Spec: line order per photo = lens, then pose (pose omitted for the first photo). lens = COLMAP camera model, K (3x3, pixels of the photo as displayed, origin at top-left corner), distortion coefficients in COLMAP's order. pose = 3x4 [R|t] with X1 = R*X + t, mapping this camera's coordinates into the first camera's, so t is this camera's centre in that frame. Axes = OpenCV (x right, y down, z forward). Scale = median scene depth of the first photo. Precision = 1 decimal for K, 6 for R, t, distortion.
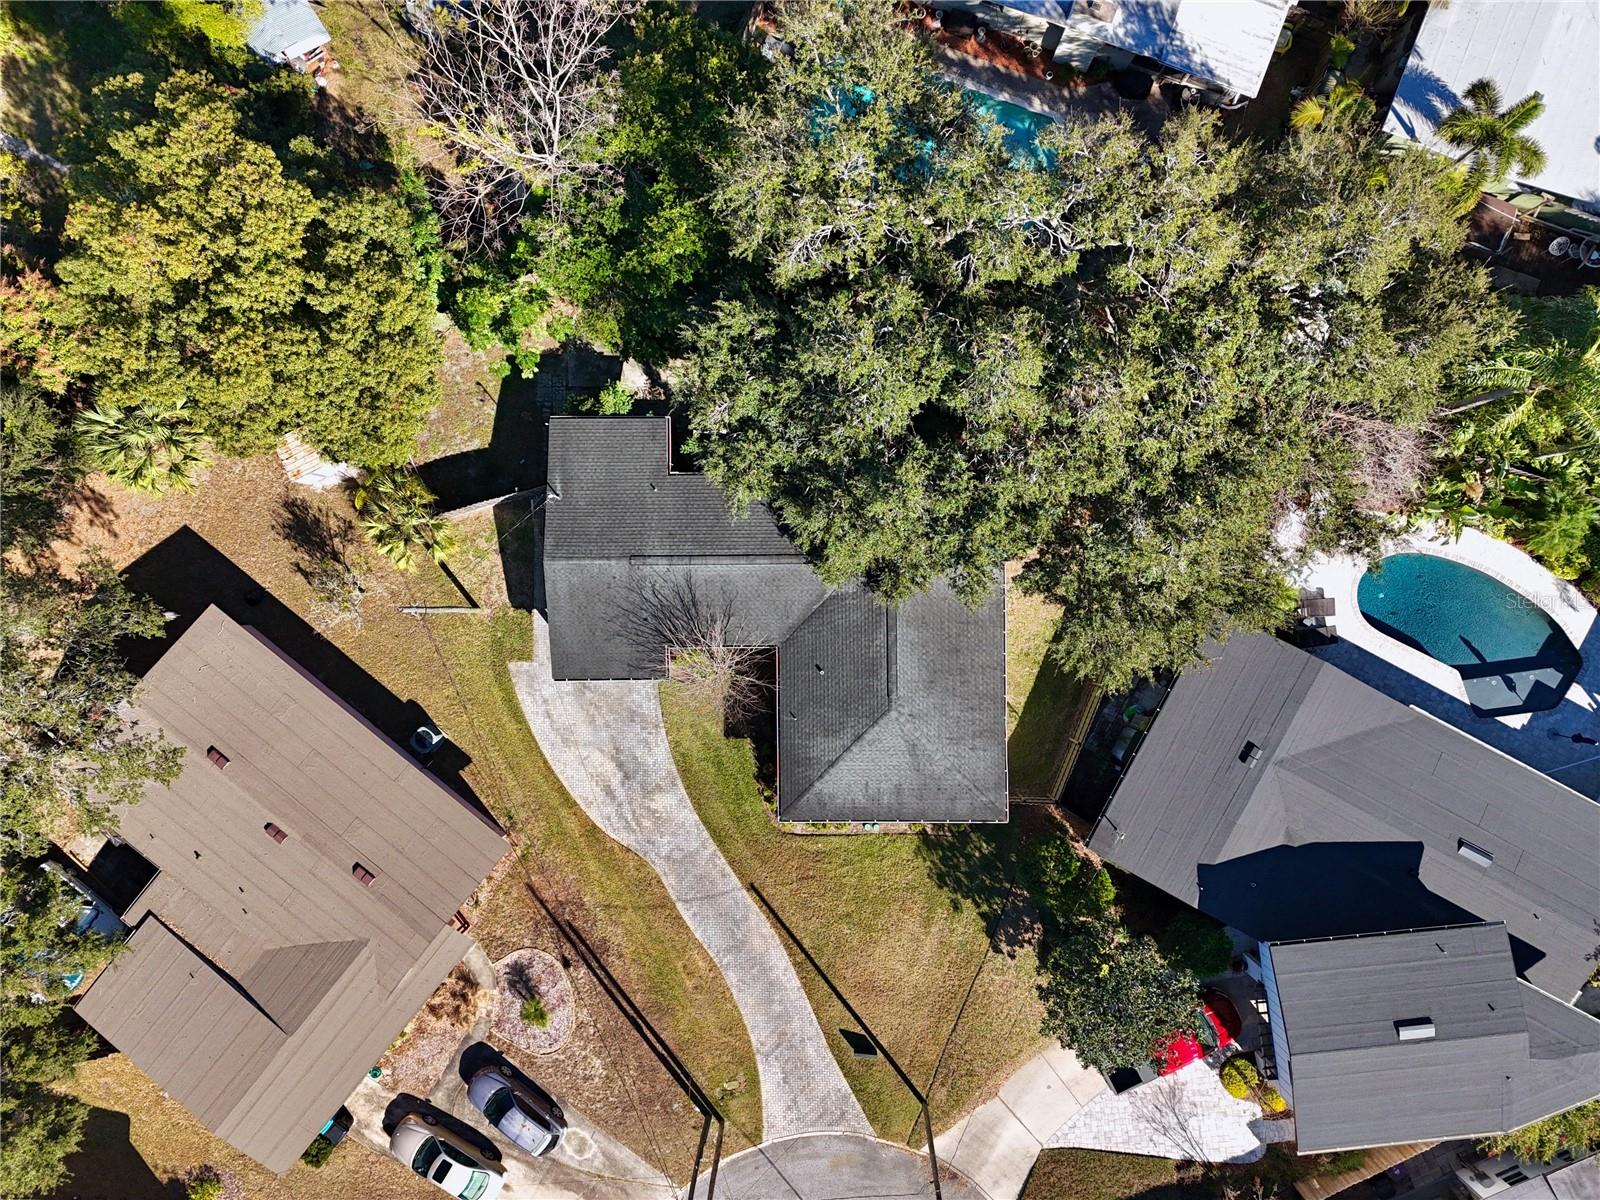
lens RADIAL K [[1172.3, 0, 802.8], [0, 1172.3, 608.6], [0, 0, 1]] dist [0.078083, -0.068891]
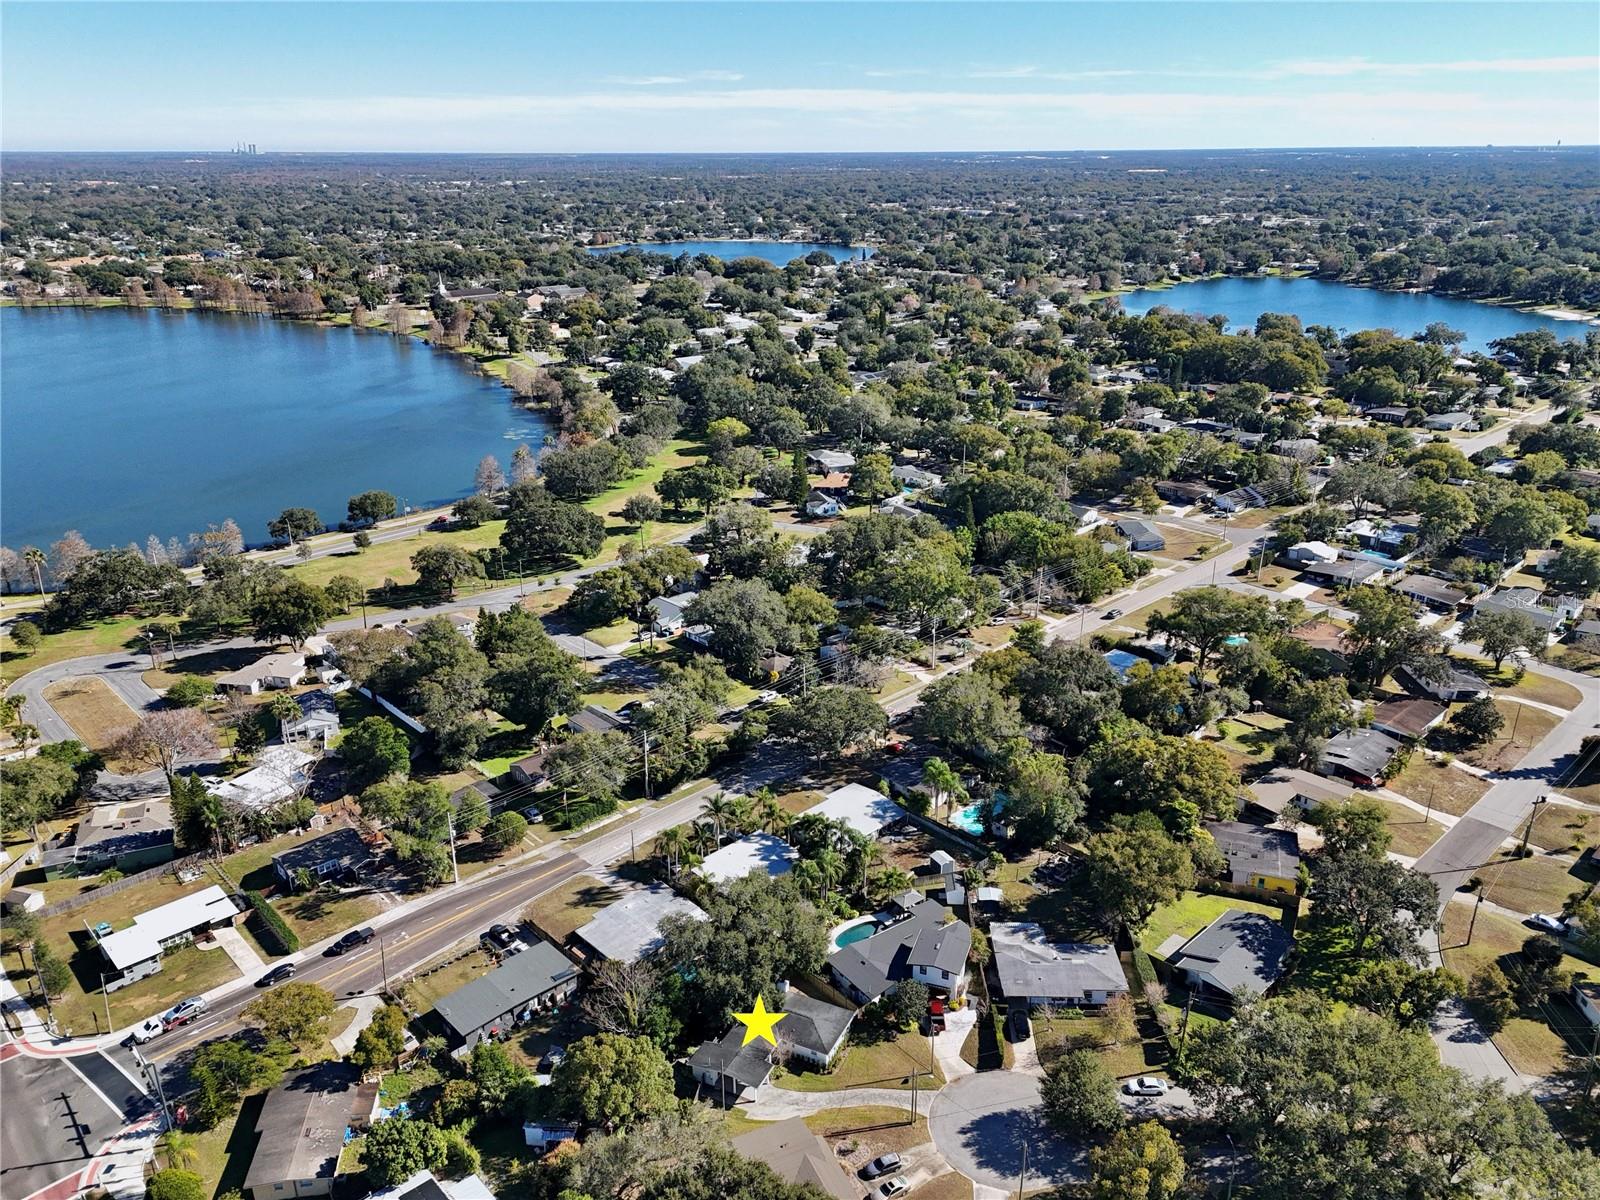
lens RADIAL K [[1172.3, 0, 800.7], [0, 1172.3, 608.6], [0, 0, 1]] dist [0.078083, -0.068891]
pose [[0.446051, -0.308796, 0.840050, -2.449674], [0.894989, 0.147744, -0.420912, 1.321285], [0.005864, 0.939583, 0.342271, -1.306118]]
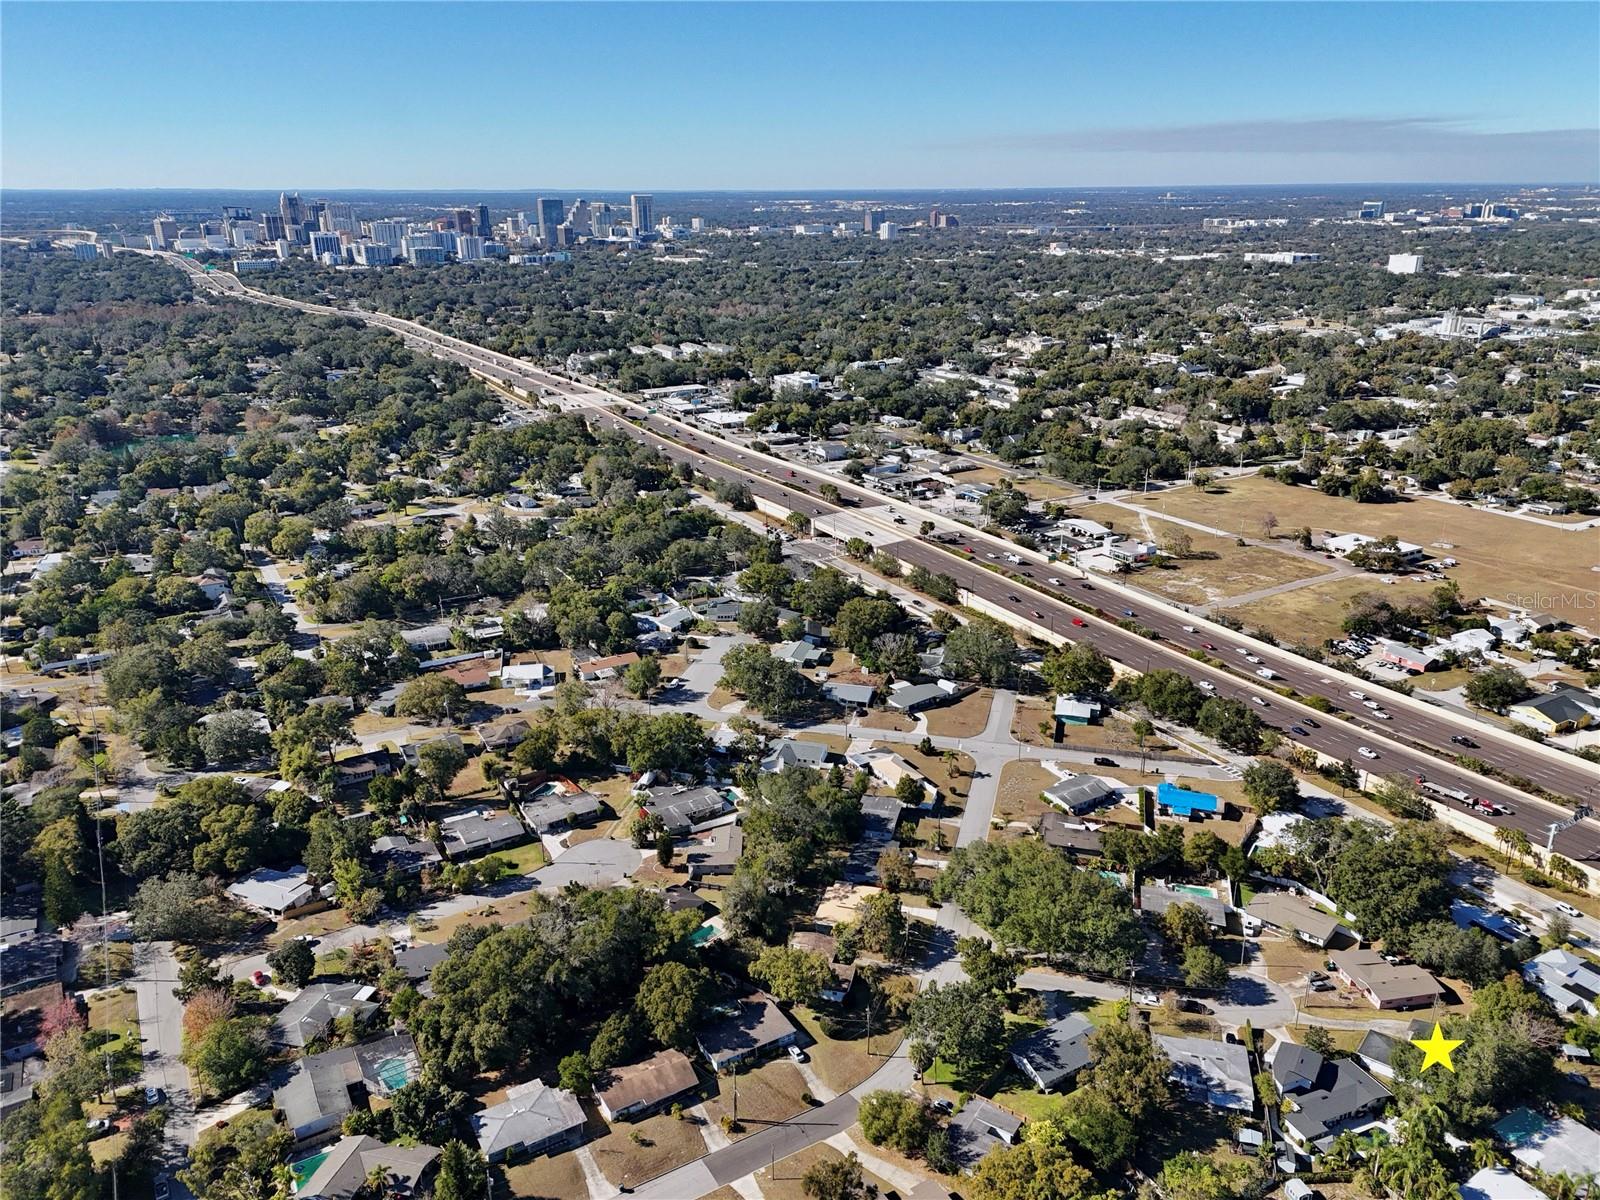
lens RADIAL K [[1172.3, 0, 808.5], [0, 1172.3, 605.1], [0, 0, 1]] dist [0.078083, -0.068891]
pose [[-0.634585, 0.279542, -0.720526, 4.703058], [-0.772824, -0.221404, 0.594747, -0.601372], [0.006729, 0.934257, 0.356537, -2.549757]]
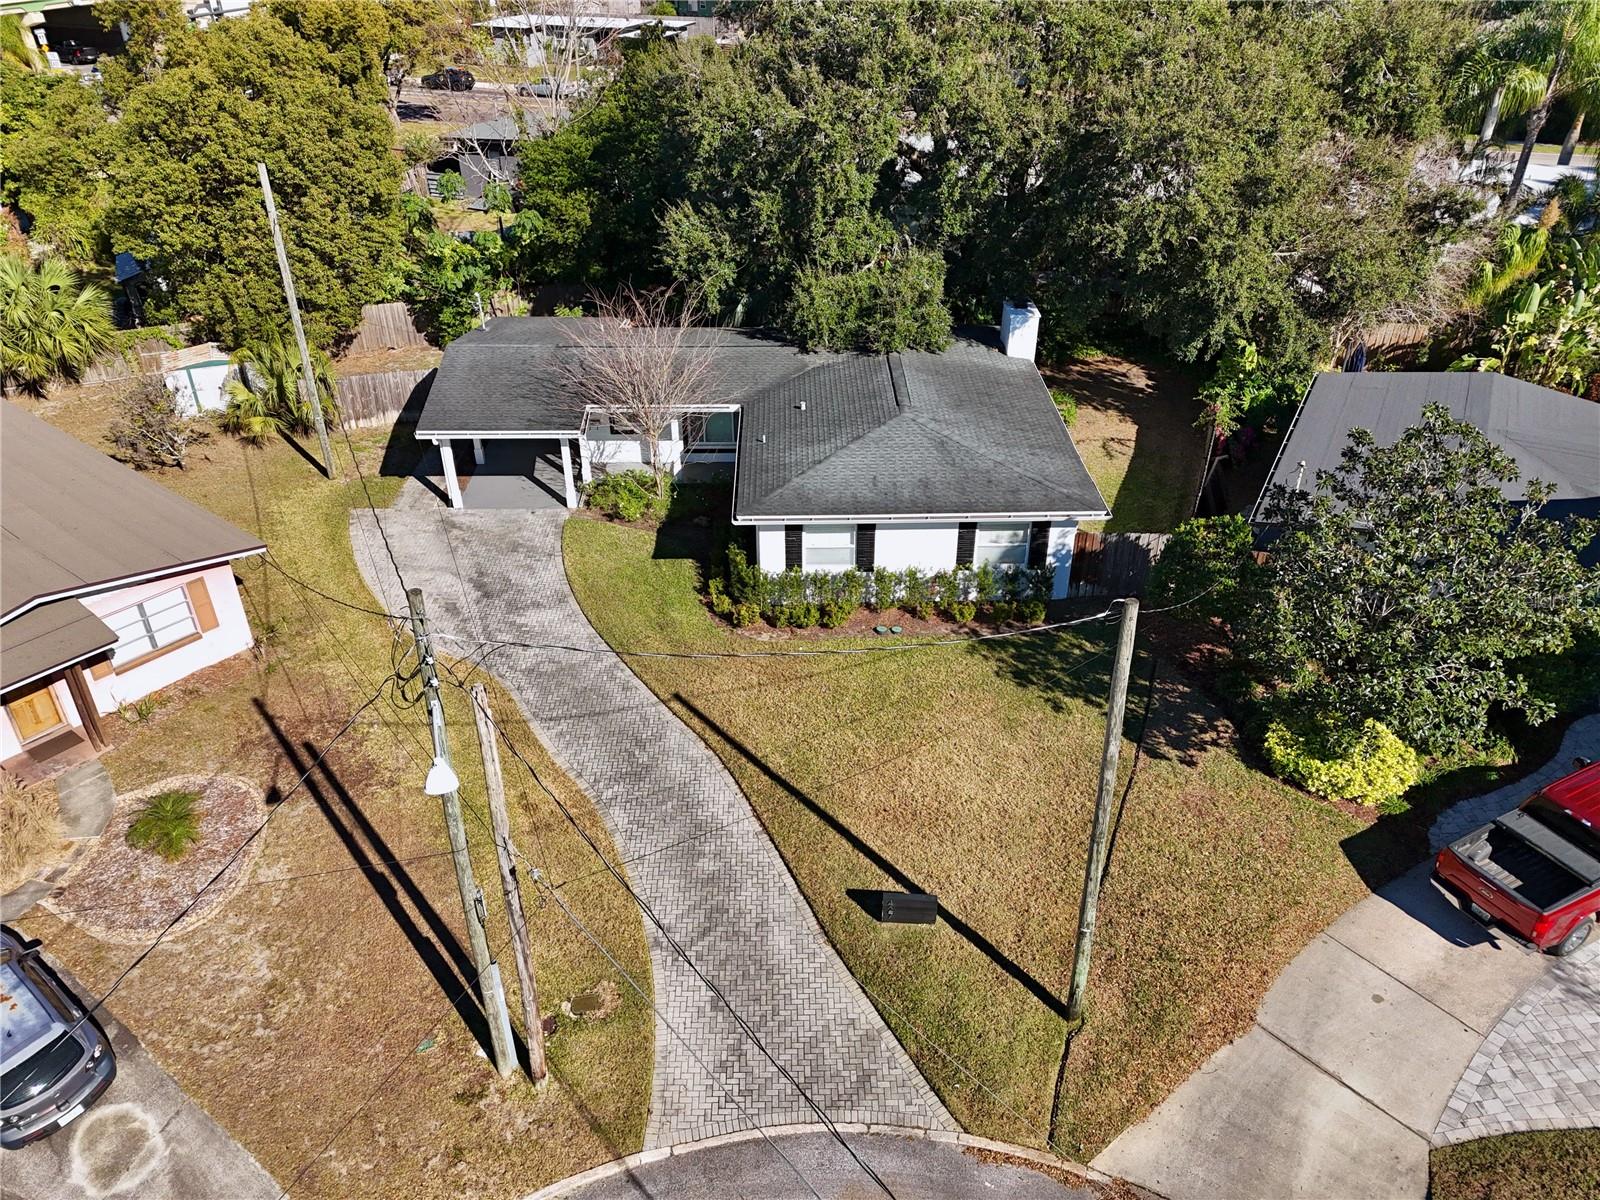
lens RADIAL K [[1172.3, 0, 805.0], [0, 1172.3, 619.7], [0, 0, 1]] dist [0.078083, -0.068891]
pose [[0.999848, 0.010363, 0.013997, 0.008993], [0.006628, 0.516830, -0.856062, 0.722669], [-0.016106, 0.856025, 0.516683, 0.731888]]
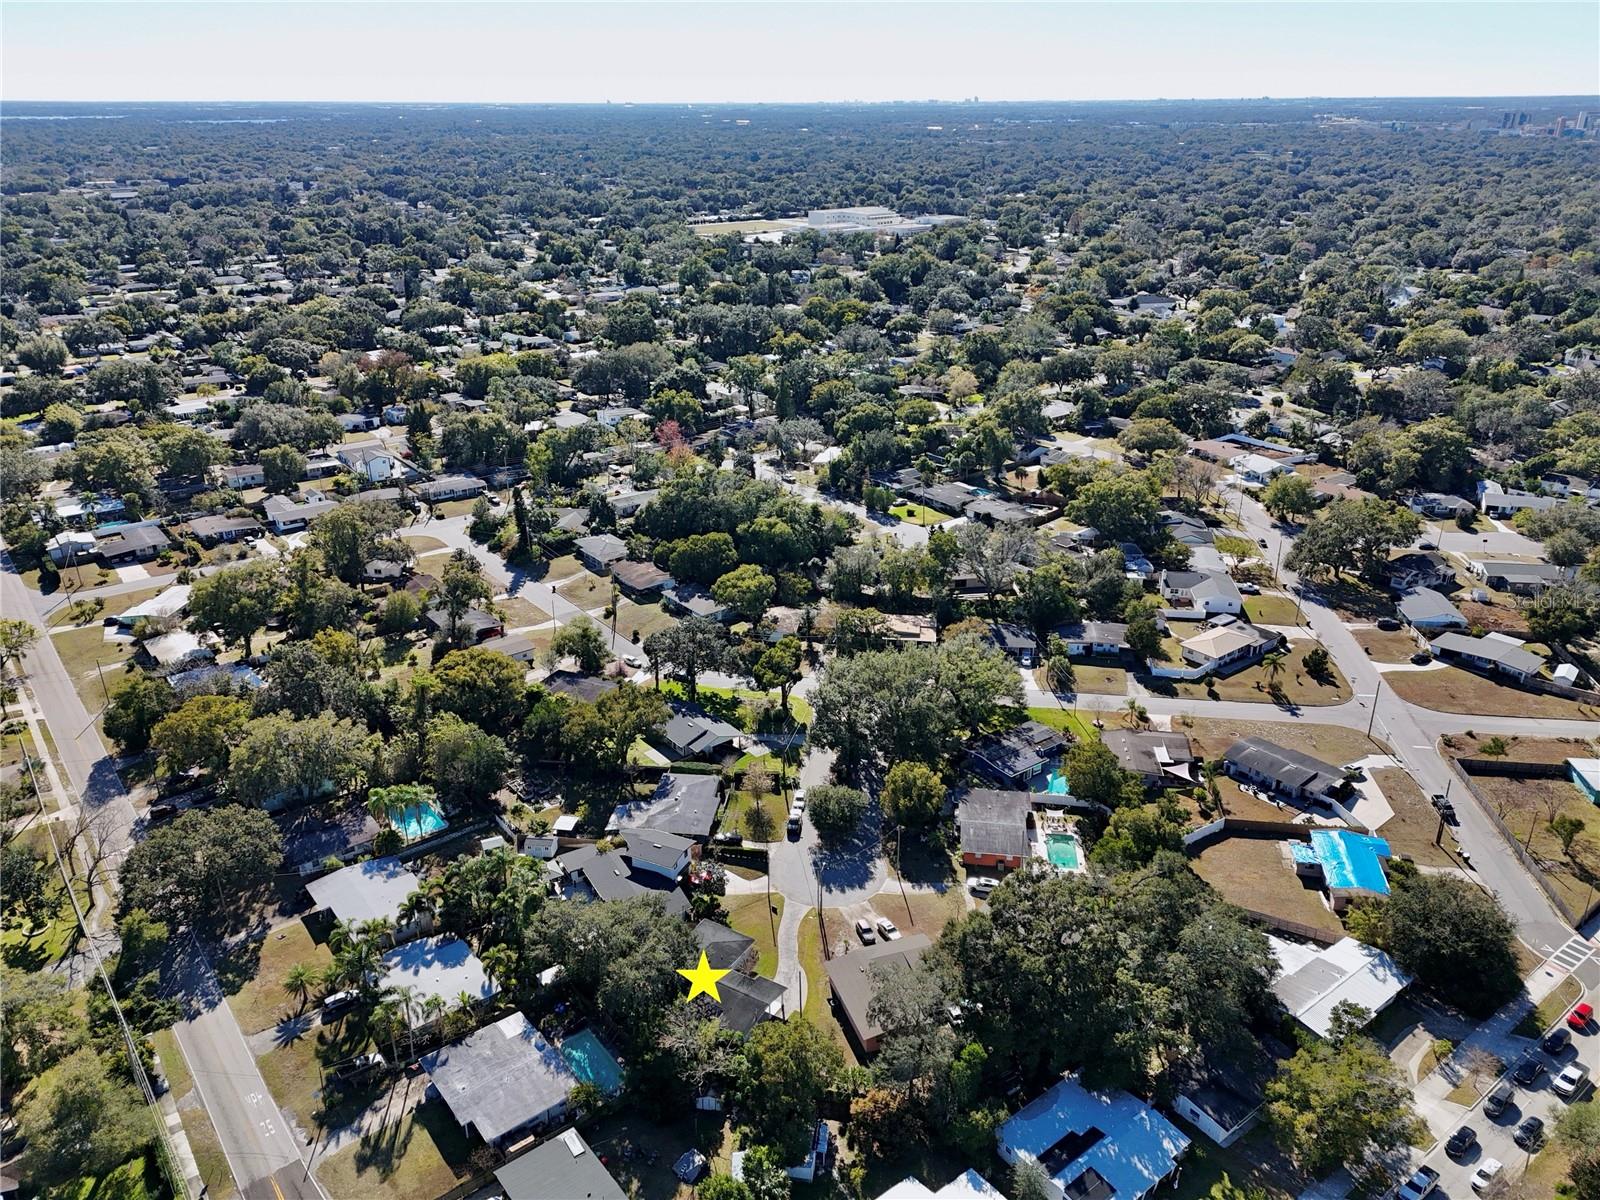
lens RADIAL K [[1172.3, 0, 801.8], [0, 1172.3, 609.7], [0, 0, 1]] dist [0.078083, -0.068891]
pose [[-0.847907, -0.190842, 0.494603, -1.733613], [0.529537, -0.349507, 0.772939, -2.183510], [0.025358, 0.917292, 0.397408, -1.359865]]
